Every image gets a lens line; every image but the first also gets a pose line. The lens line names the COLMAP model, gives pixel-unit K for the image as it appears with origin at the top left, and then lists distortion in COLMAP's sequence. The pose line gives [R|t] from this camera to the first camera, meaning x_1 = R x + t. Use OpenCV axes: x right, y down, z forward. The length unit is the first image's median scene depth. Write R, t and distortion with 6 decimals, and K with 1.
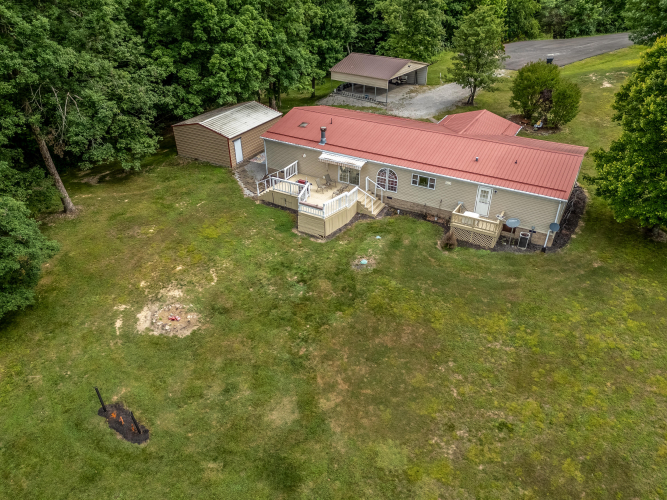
lens RADIAL K [[489.6, 0, 333.5], [0, 489.6, 250.0], [0, 0, 1]] dist [0.075587, -0.064786]
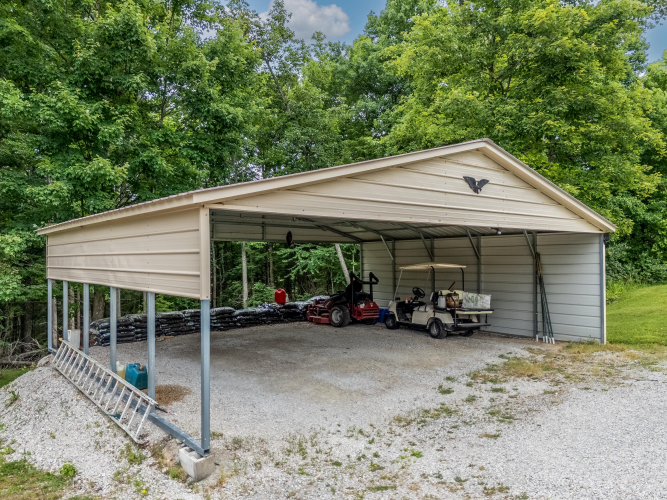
lens RADIAL K [[478.1, 0, 333.5], [0, 478.1, 250.0], [0, 0, 1]] dist [0.060244, -0.071478]
pose [[0.964210, -0.006678, -0.265054, 0.240075], [-0.137383, 0.842431, -0.520996, -0.443758], [0.226769, 0.538763, 0.811363, 1.410576]]
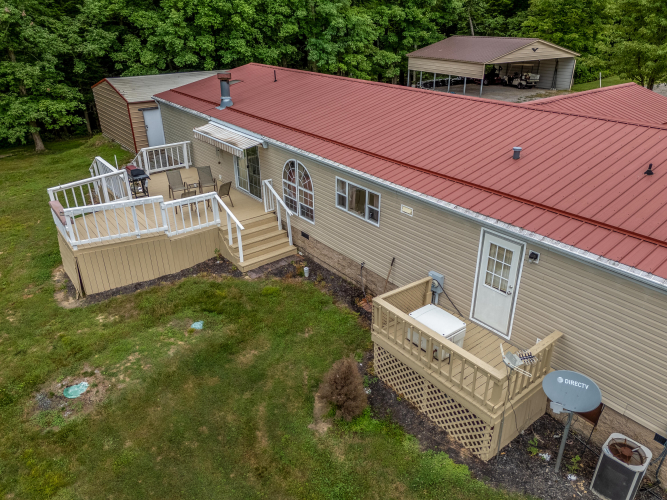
lens RADIAL K [[489.6, 0, 333.5], [0, 489.6, 250.0], [0, 0, 1]] dist [0.075587, -0.064786]
pose [[0.922530, 0.167094, -0.347876, 0.281897], [-0.203631, 0.976471, -0.070985, -0.069682], [0.327829, 0.136324, 0.934850, 0.622603]]
